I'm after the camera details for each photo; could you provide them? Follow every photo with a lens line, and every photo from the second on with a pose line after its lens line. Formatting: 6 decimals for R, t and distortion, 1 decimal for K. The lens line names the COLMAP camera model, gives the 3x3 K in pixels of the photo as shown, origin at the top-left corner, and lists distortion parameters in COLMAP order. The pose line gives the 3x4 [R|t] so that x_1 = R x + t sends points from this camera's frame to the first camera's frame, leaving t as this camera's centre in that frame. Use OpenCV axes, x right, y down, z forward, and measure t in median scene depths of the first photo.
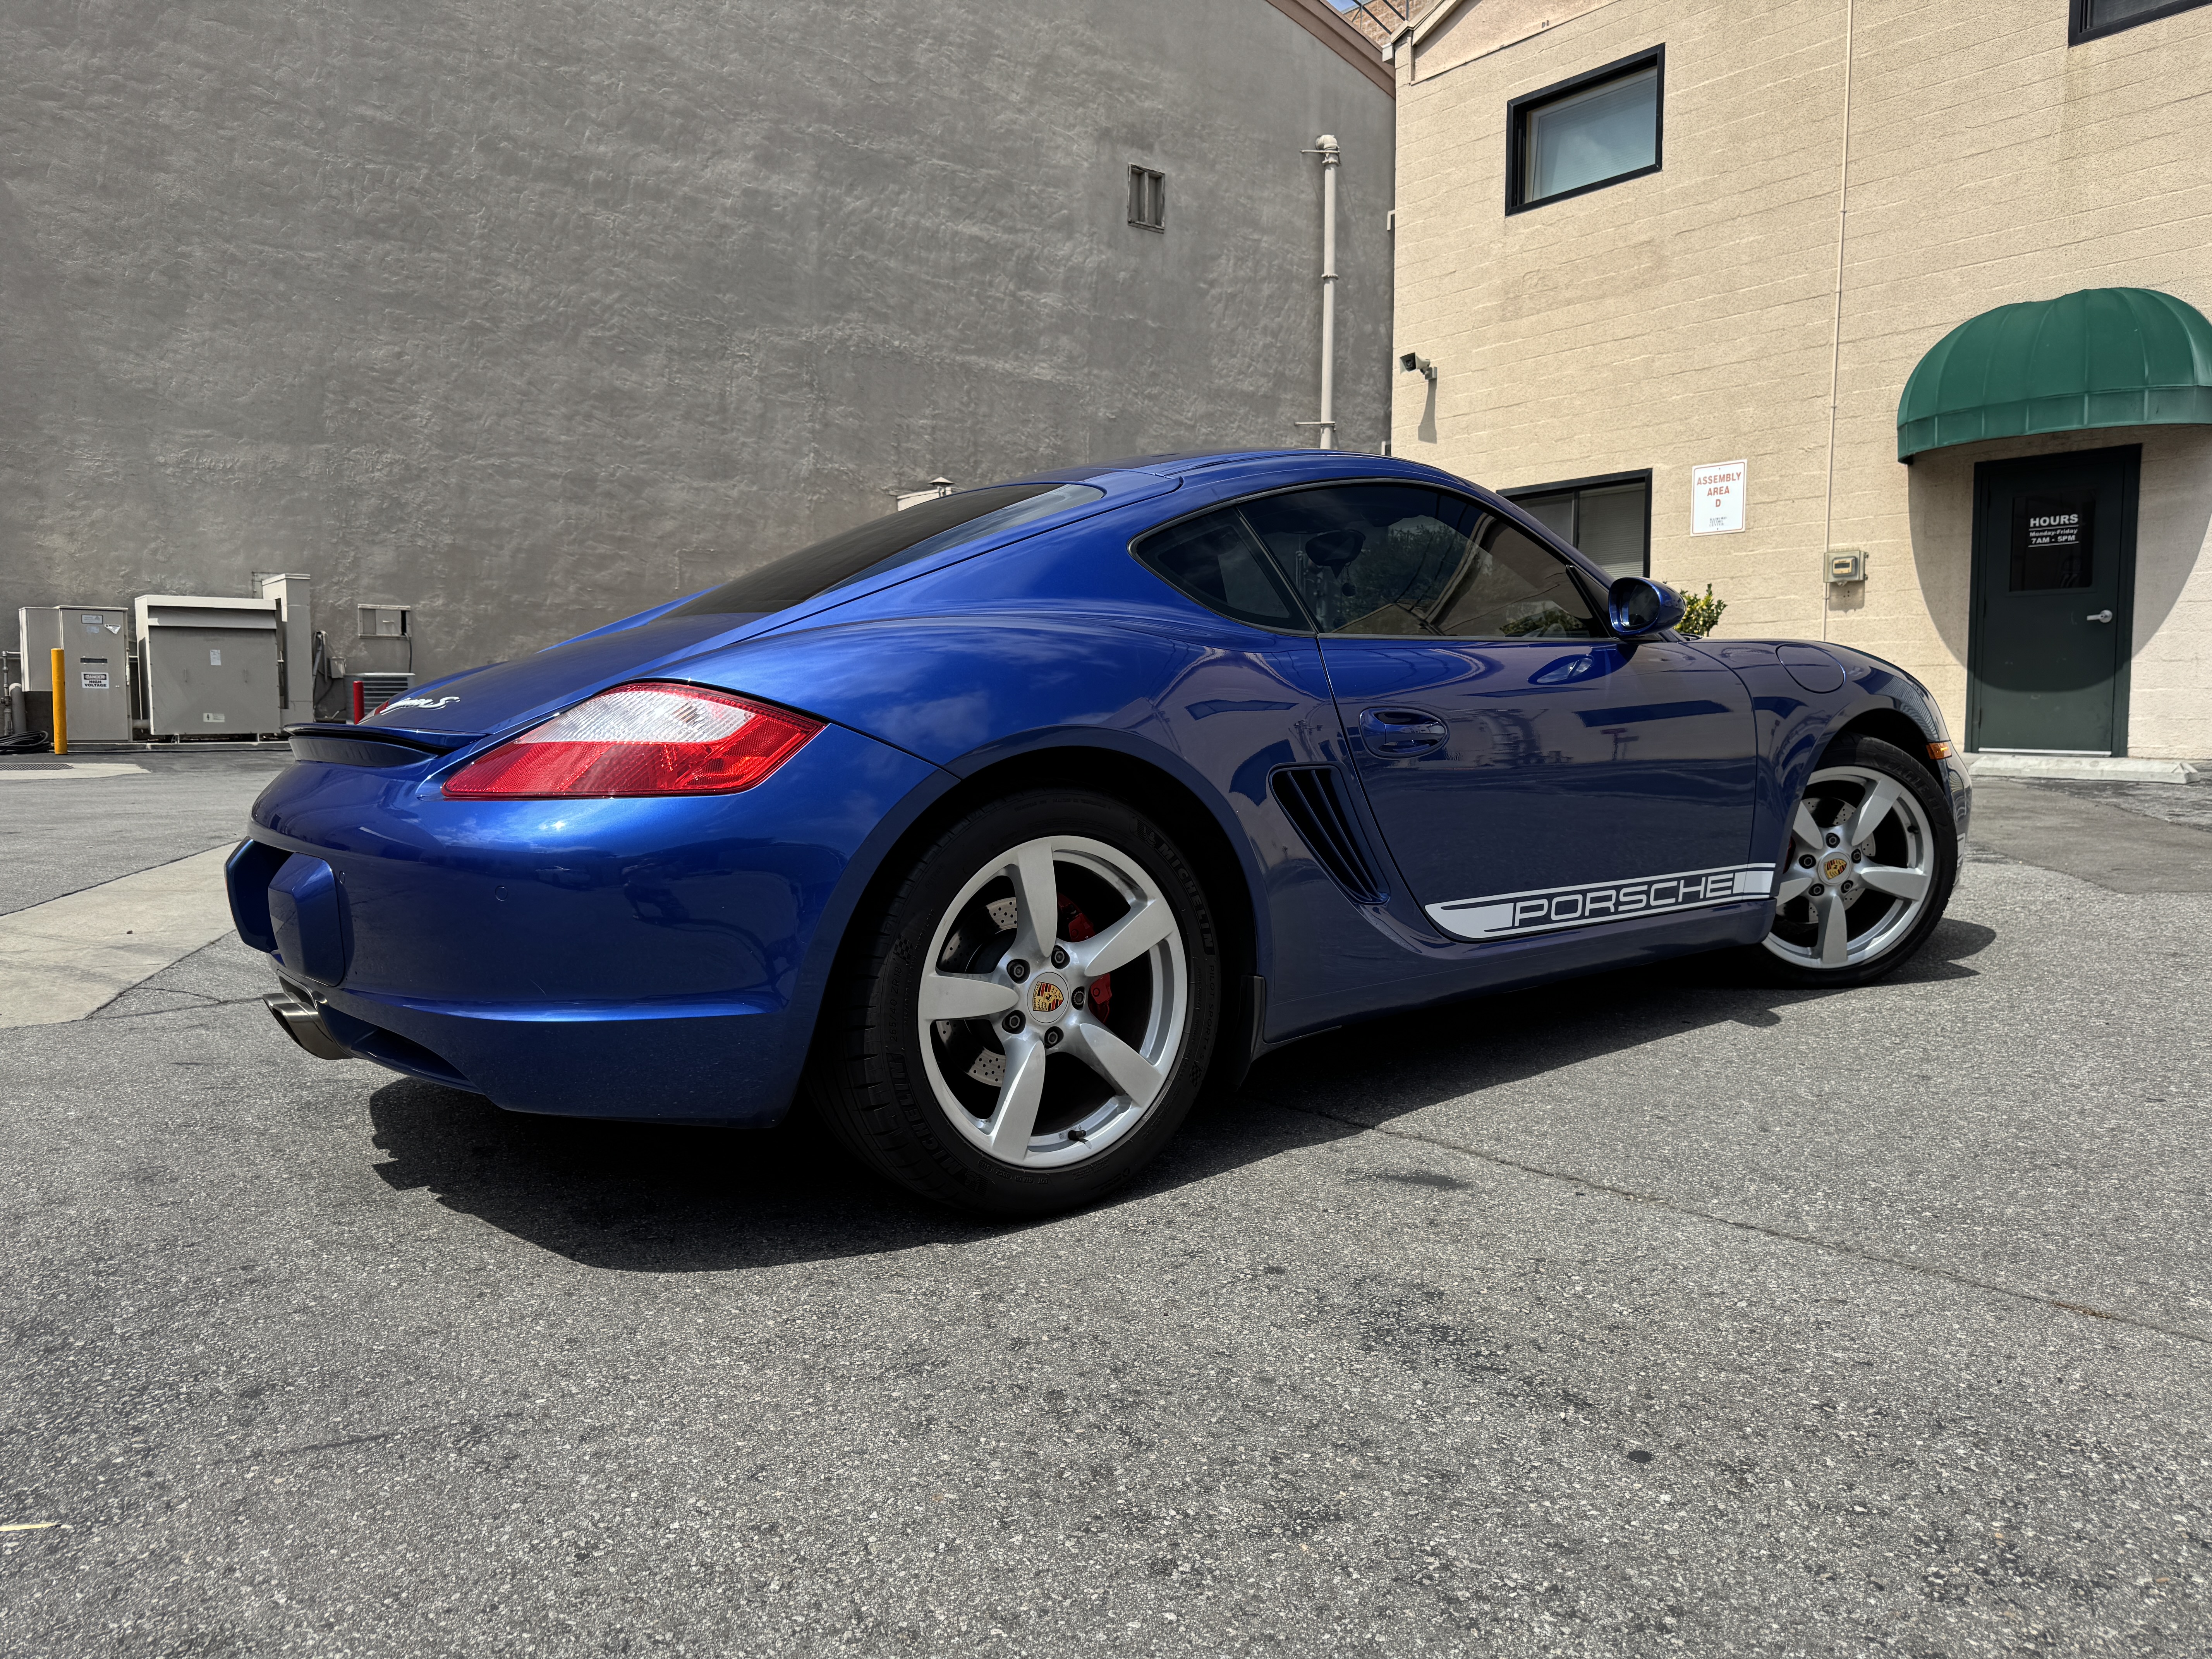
lens RADIAL K [[1538.0, 0, 1103.1], [0, 1538.0, 828.3], [0, 0, 1]] dist [-0.002297, 0.000451]
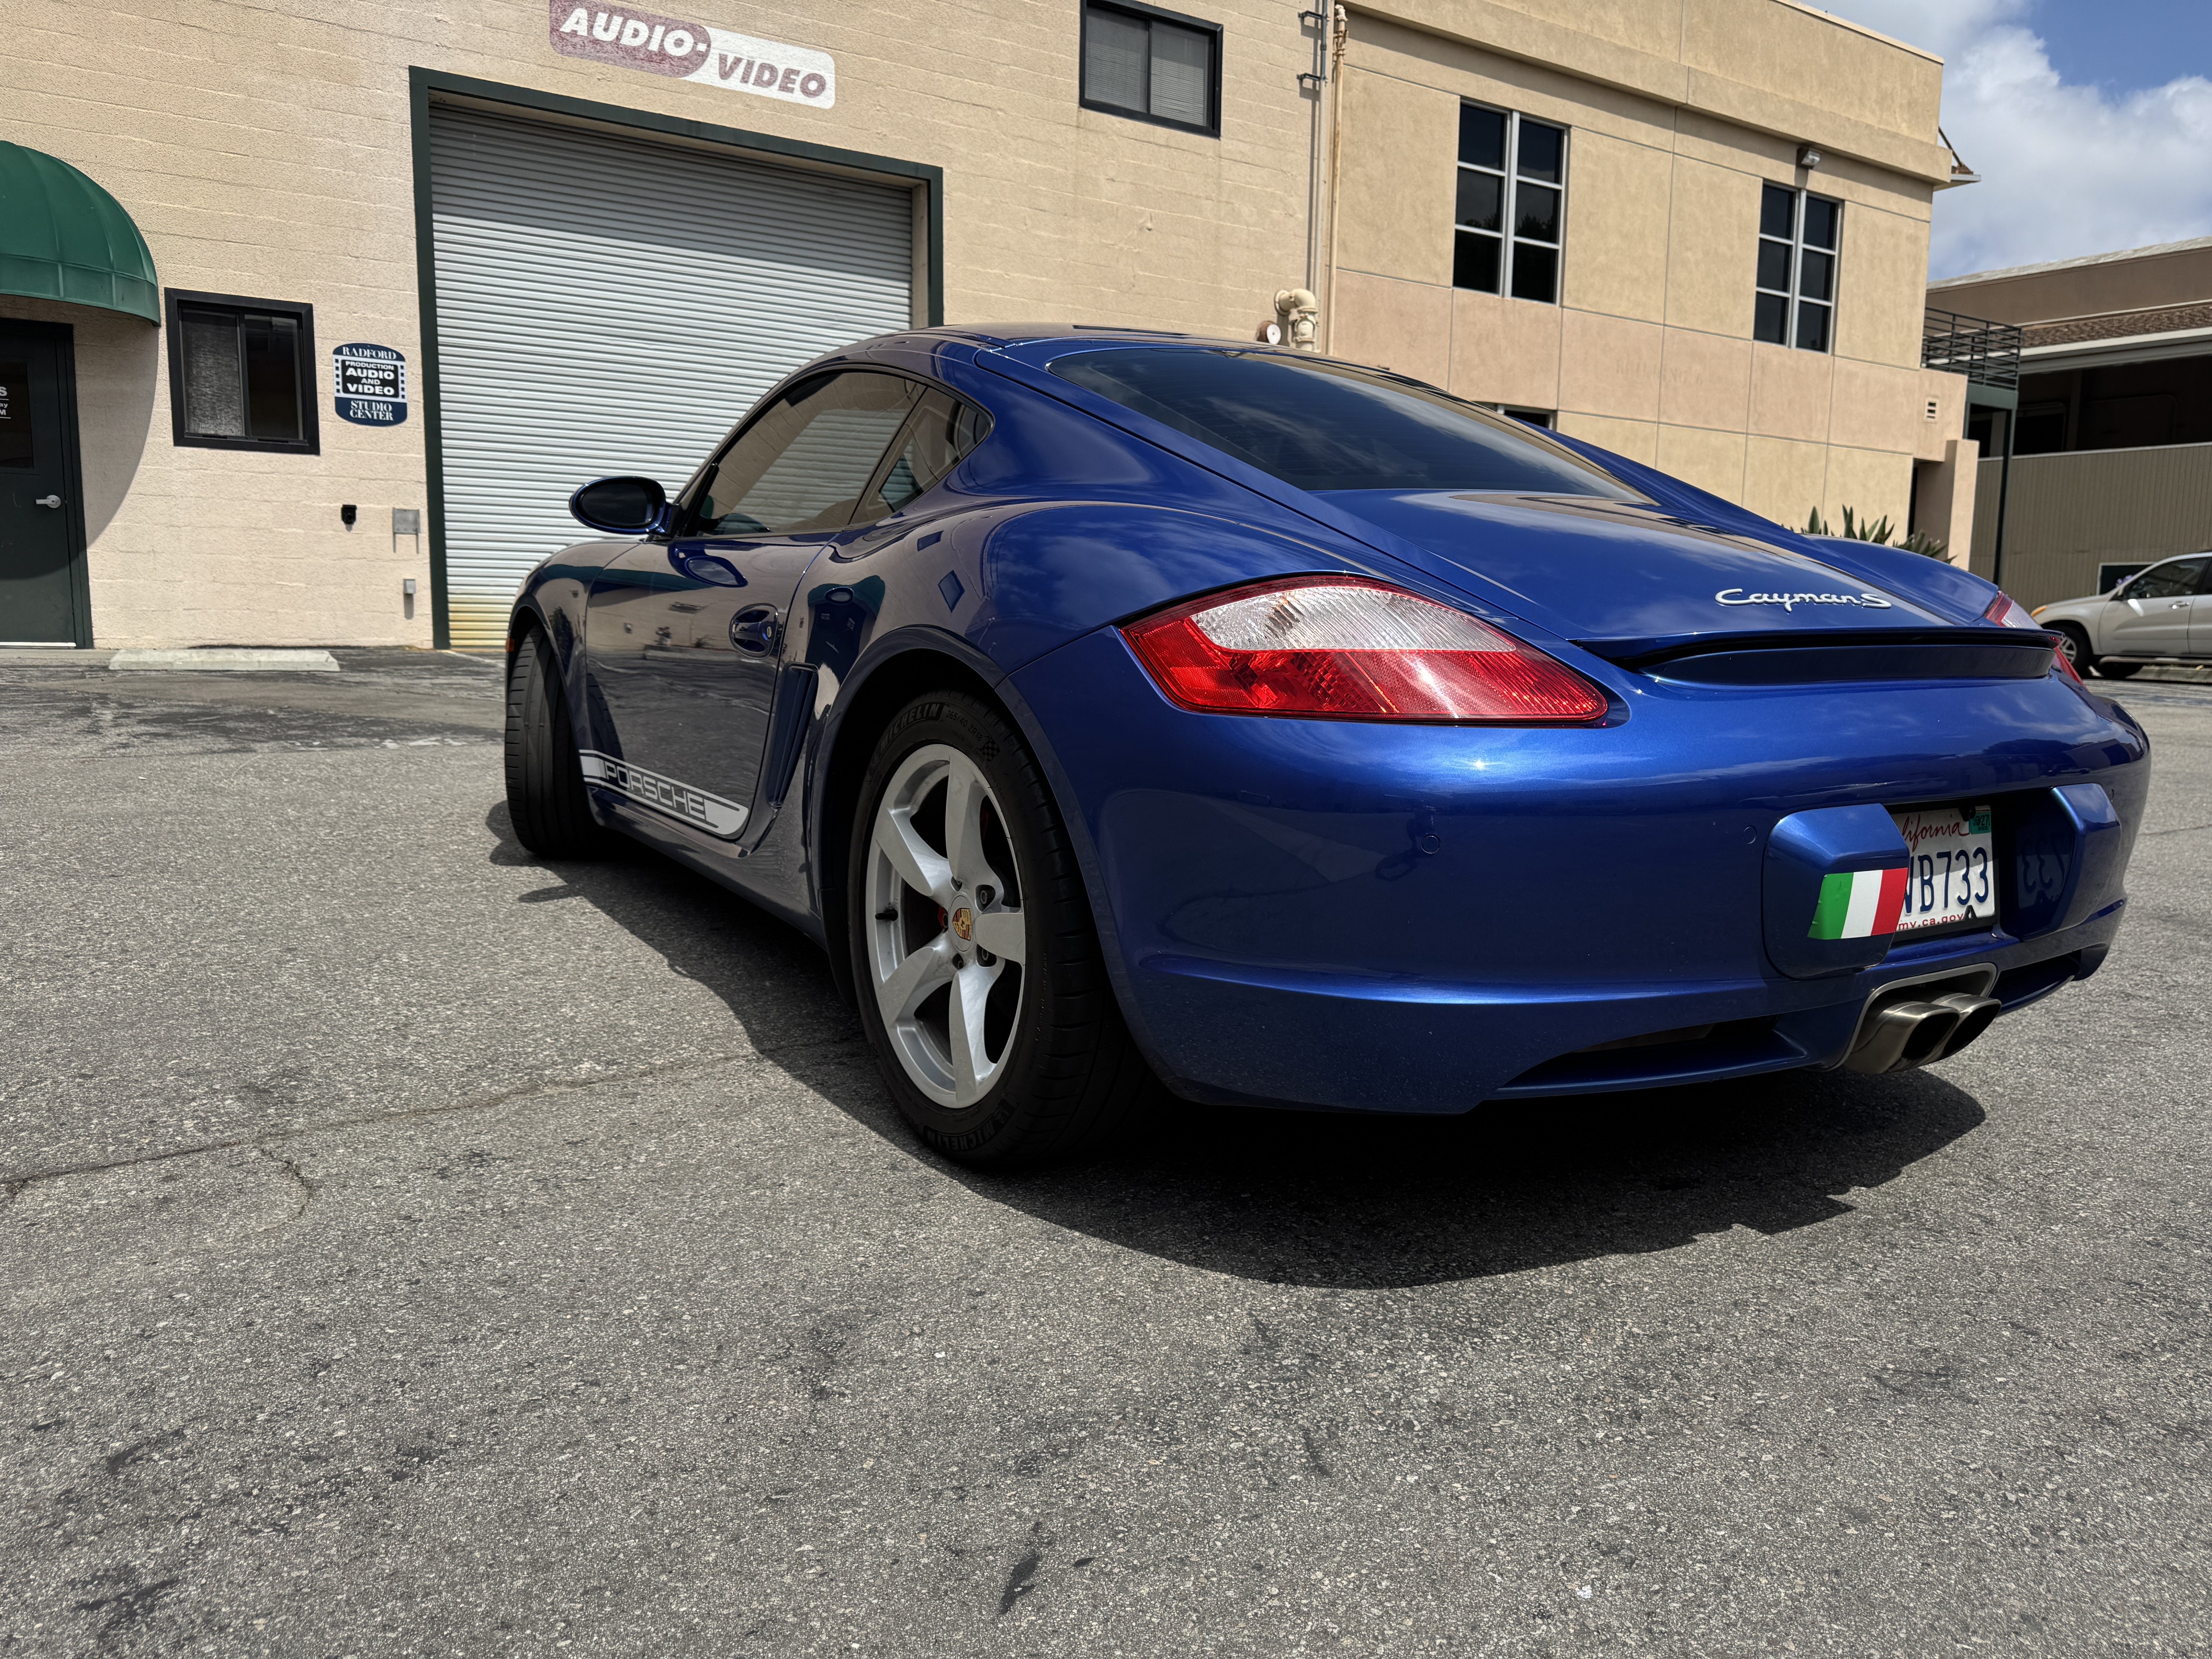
lens RADIAL K [[1538.0, 0, 1103.1], [0, 1538.0, 825.5], [0, 0, 1]] dist [-0.002297, 0.000451]
pose [[0.119120, -0.127954, 0.984600, -0.246766], [0.058305, 0.990851, 0.121713, -0.016607], [-0.991166, 0.042909, 0.125491, 0.247635]]
